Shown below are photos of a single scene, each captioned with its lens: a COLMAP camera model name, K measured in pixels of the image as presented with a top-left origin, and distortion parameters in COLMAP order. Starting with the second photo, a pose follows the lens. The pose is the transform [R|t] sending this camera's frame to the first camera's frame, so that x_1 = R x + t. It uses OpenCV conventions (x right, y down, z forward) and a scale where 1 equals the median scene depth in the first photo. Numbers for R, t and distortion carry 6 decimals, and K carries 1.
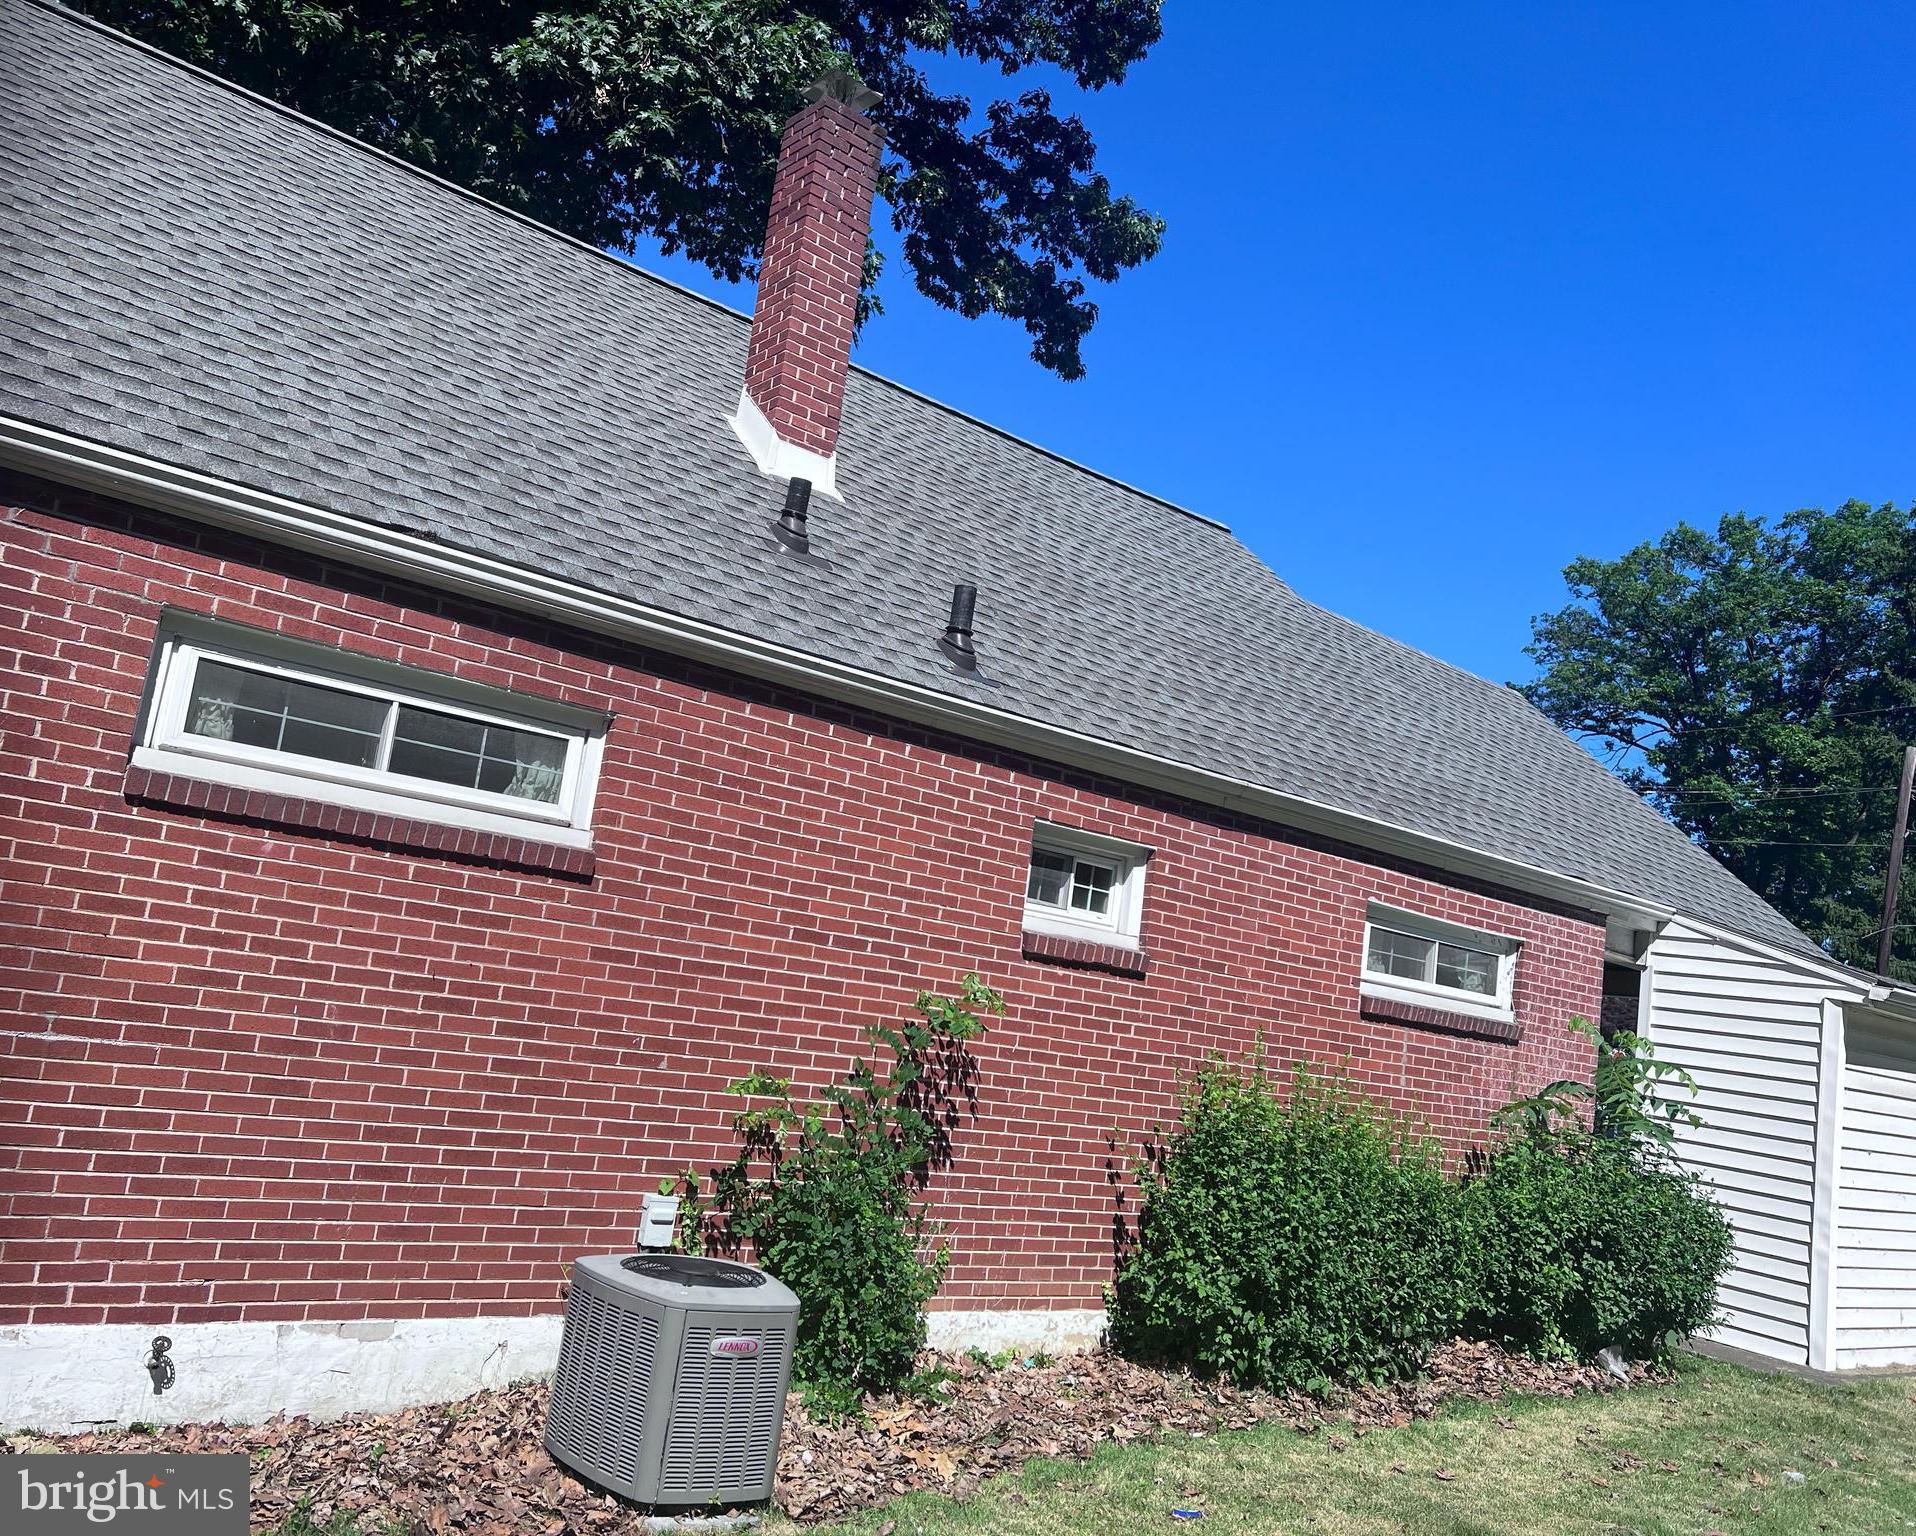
lens RADIAL K [[1628.1, 0, 960.3], [0, 1628.1, 771.9], [0, 0, 1]] dist [0.057345, -0.056678]
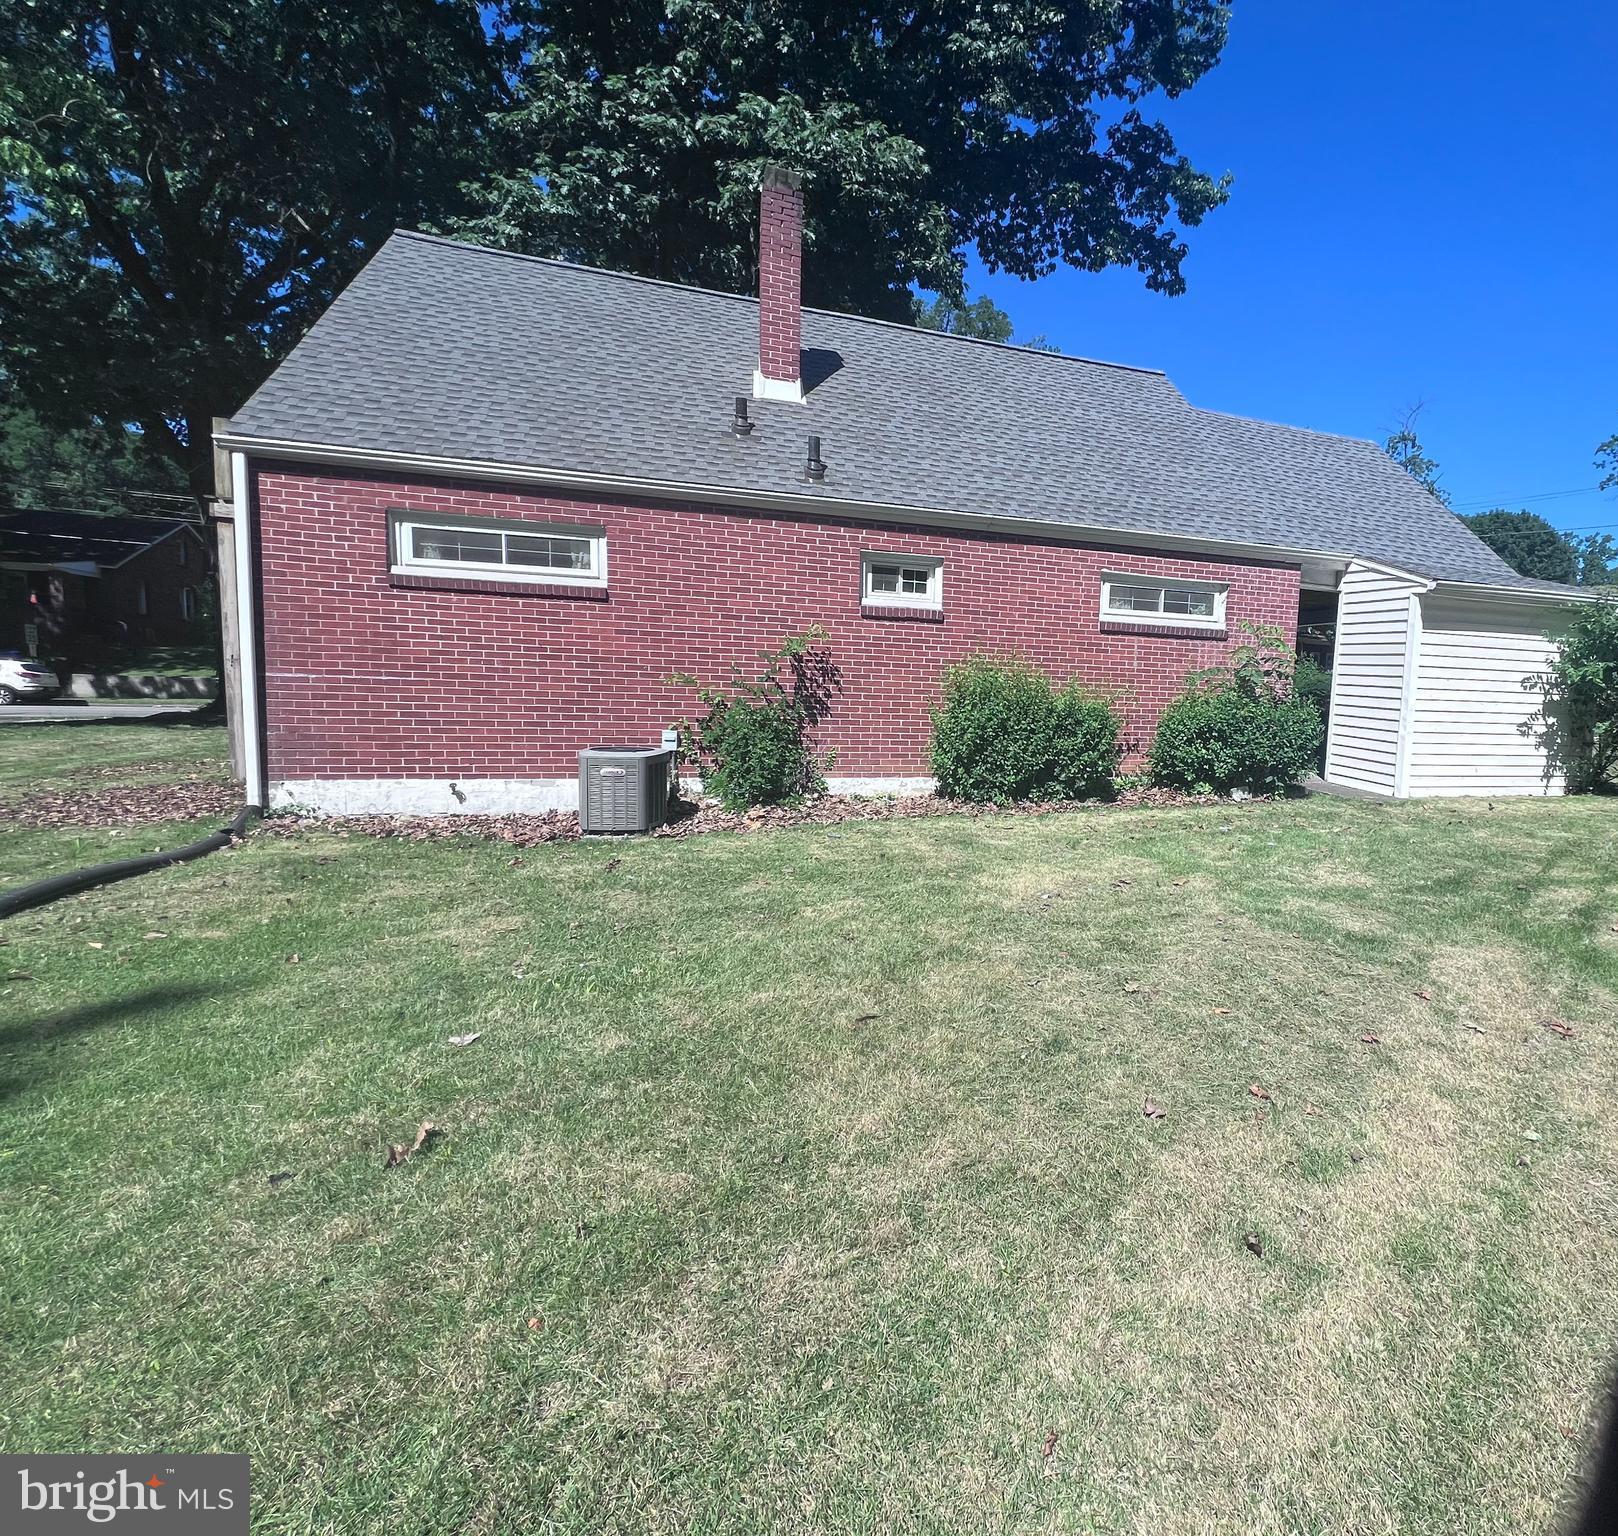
lens RADIAL K [[841.5, 0, 924.3], [0, 841.5, 778.8], [0, 0, 1]] dist [0.004047, -0.004830]
pose [[0.941961, -0.059019, -0.330494, 0.622525], [0.137513, 0.965885, 0.219447, 0.117278], [0.306267, -0.252158, 0.917942, -0.039138]]
